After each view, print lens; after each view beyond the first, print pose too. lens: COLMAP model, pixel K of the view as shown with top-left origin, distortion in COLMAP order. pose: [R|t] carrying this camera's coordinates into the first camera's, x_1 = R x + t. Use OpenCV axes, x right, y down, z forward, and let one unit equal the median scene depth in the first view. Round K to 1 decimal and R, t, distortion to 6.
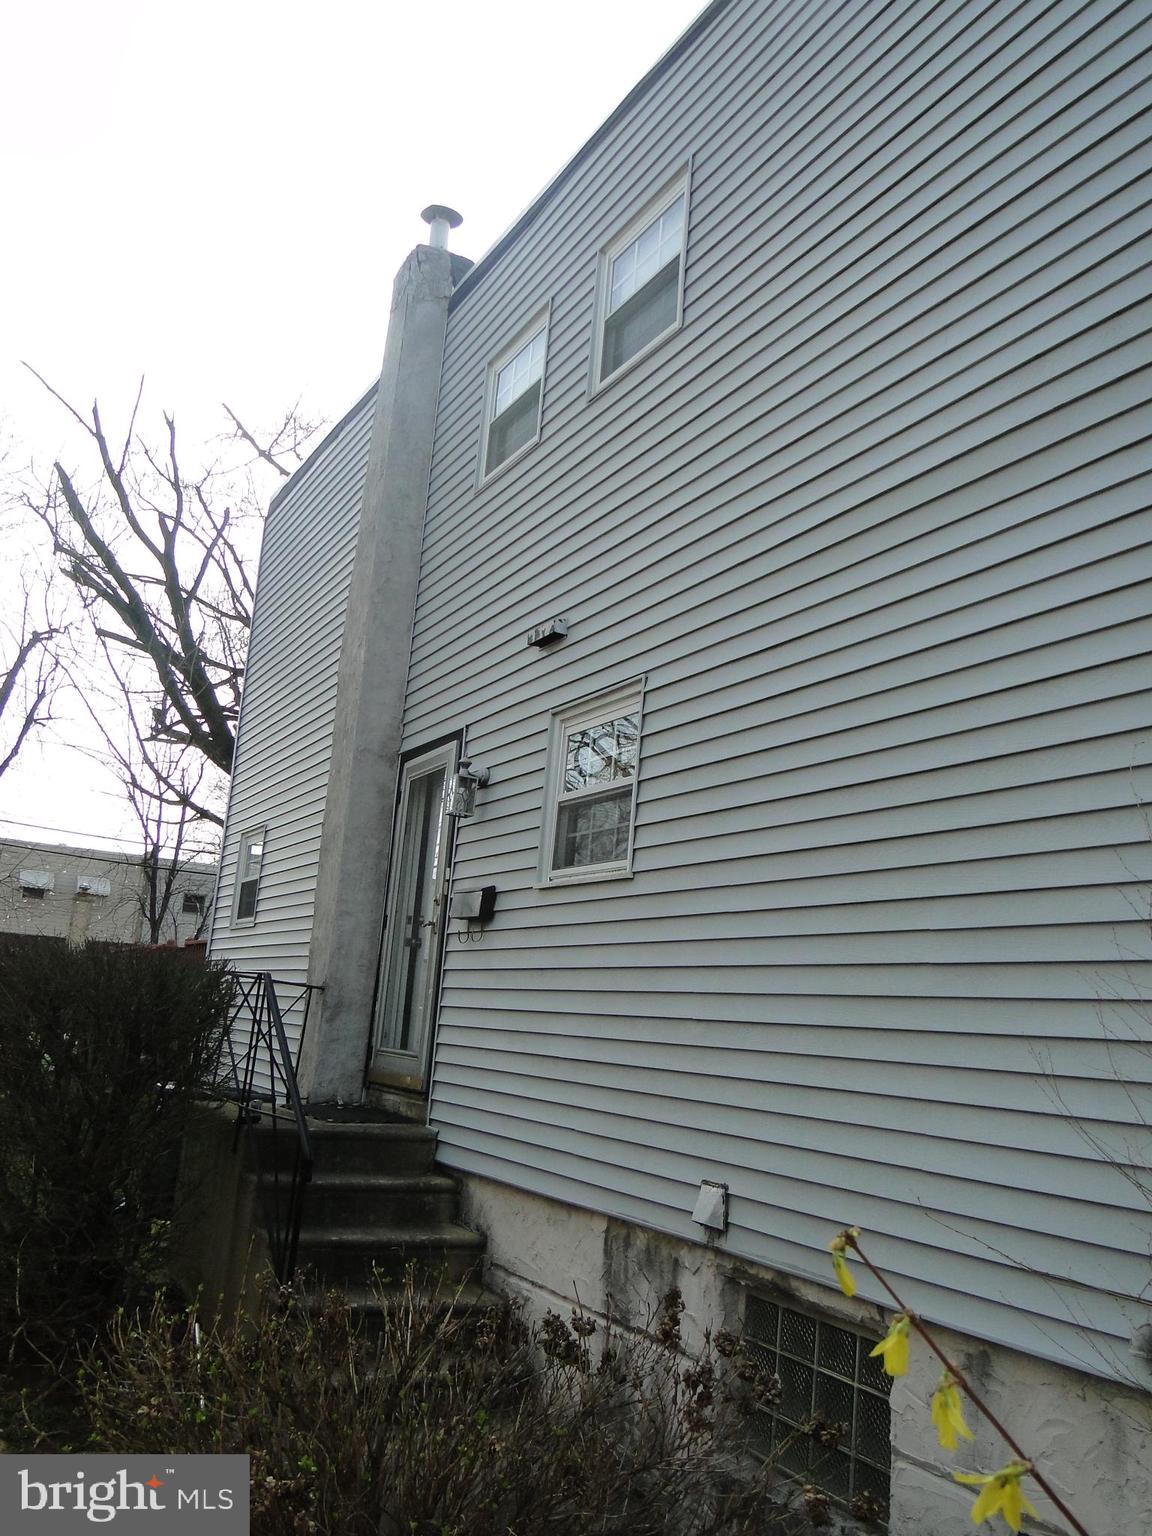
lens RADIAL K [[1260.0, 0, 582.6], [0, 1260.0, 777.2], [0, 0, 1]] dist [-0.007447, -0.004680]
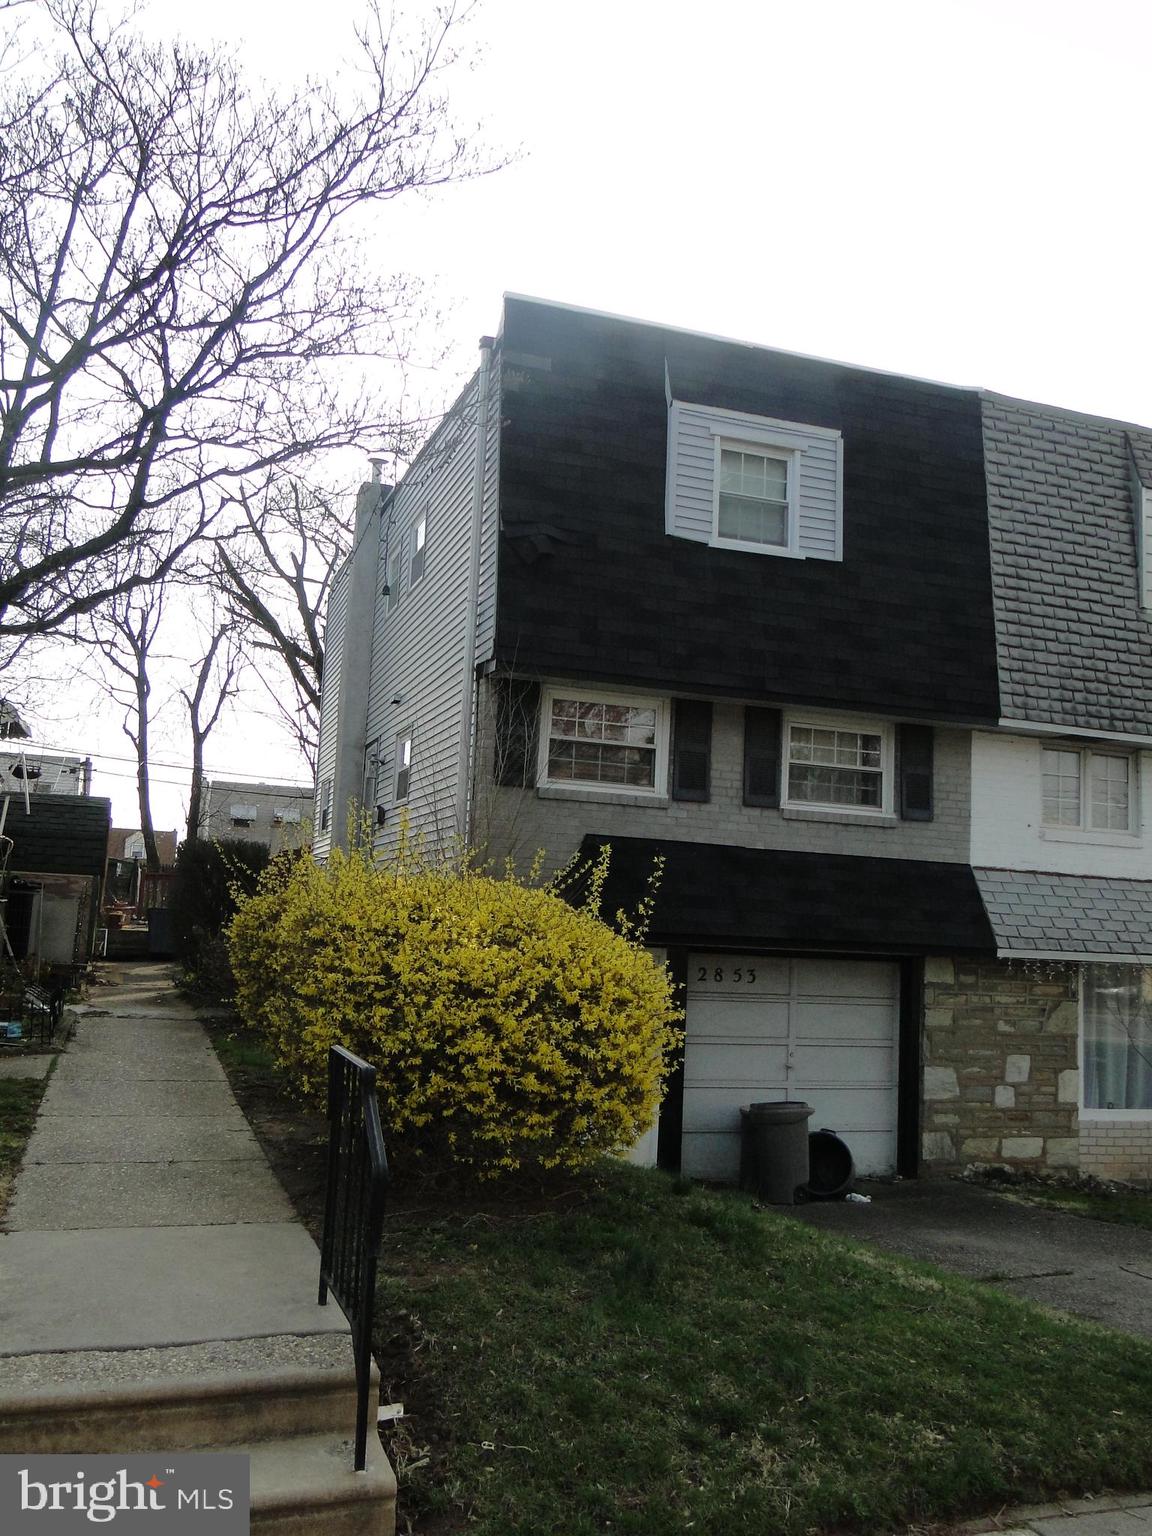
lens RADIAL K [[1260.0, 0, 576.1], [0, 1260.0, 771.2], [0, 0, 1]] dist [-0.007447, -0.004680]
pose [[0.985469, -0.052464, -0.161553, 0.198878], [0.063000, 0.996160, 0.060792, -0.030275], [0.157743, -0.070087, 0.984990, -0.369613]]
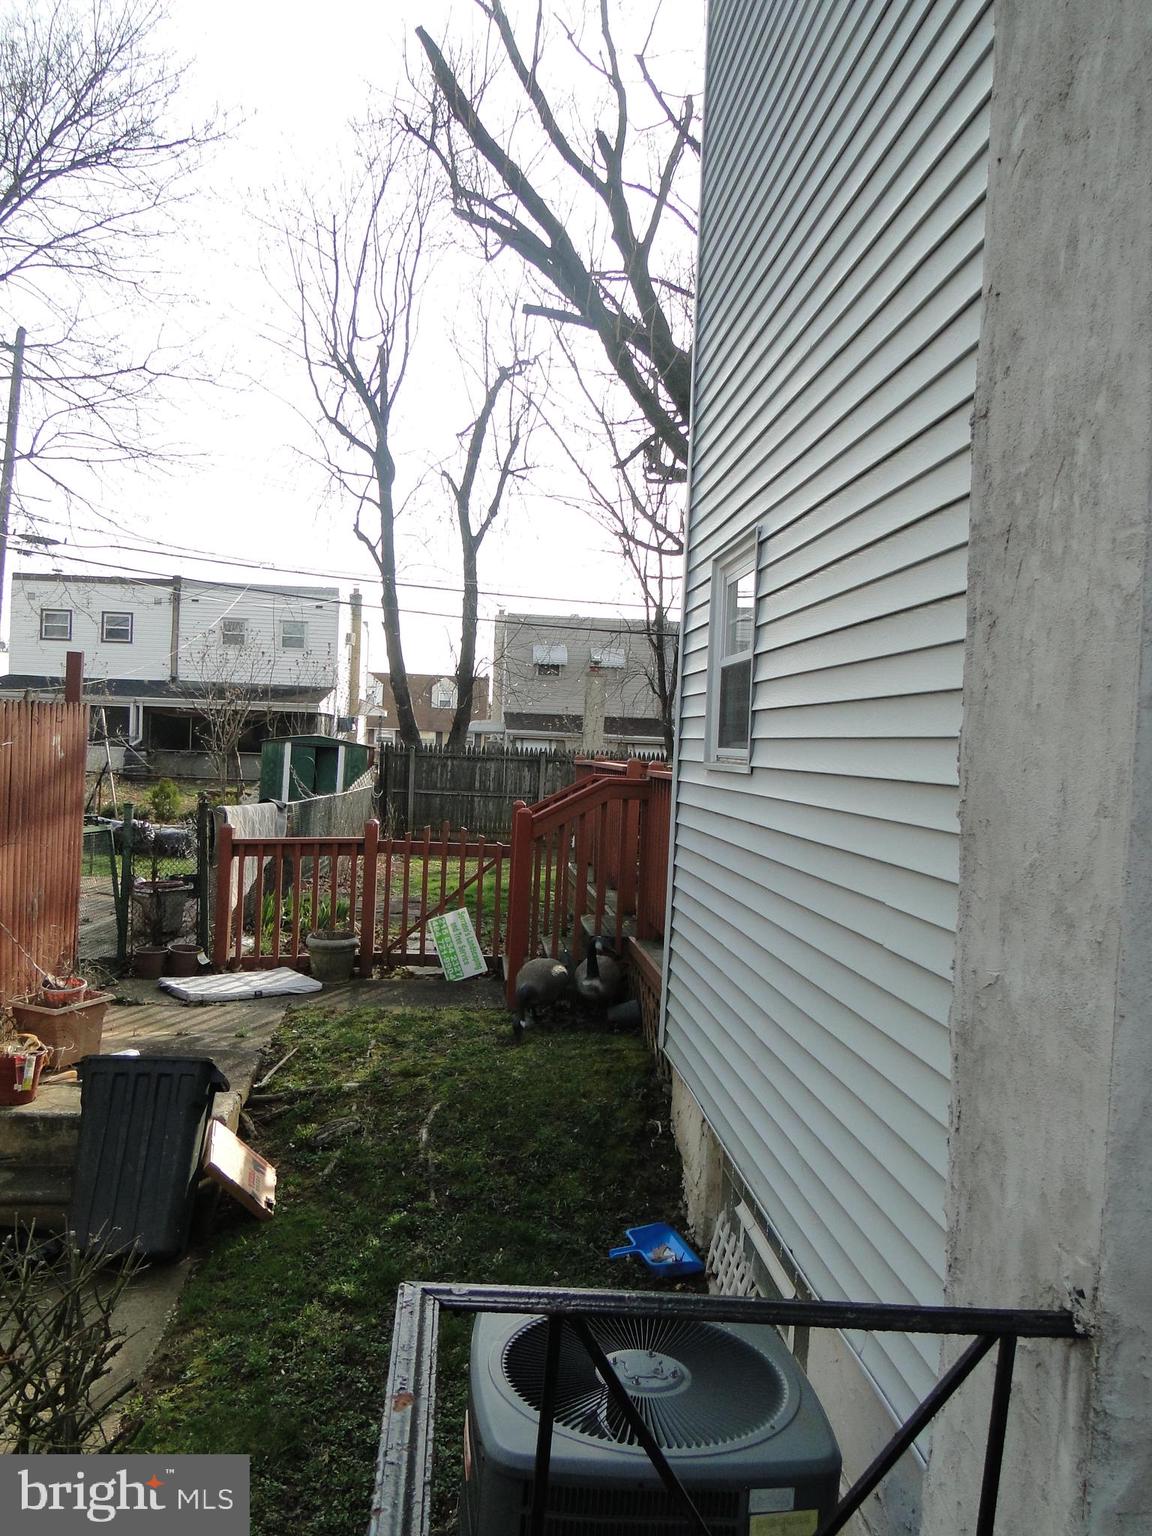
lens RADIAL K [[1260.0, 0, 564.0], [0, 1260.0, 776.3], [0, 0, 1]] dist [-0.007447, -0.004680]
pose [[0.907633, -0.025452, -0.418991, -0.072713], [0.106642, 0.979392, 0.171517, 0.020767], [0.405992, -0.200357, 0.891643, 0.308347]]
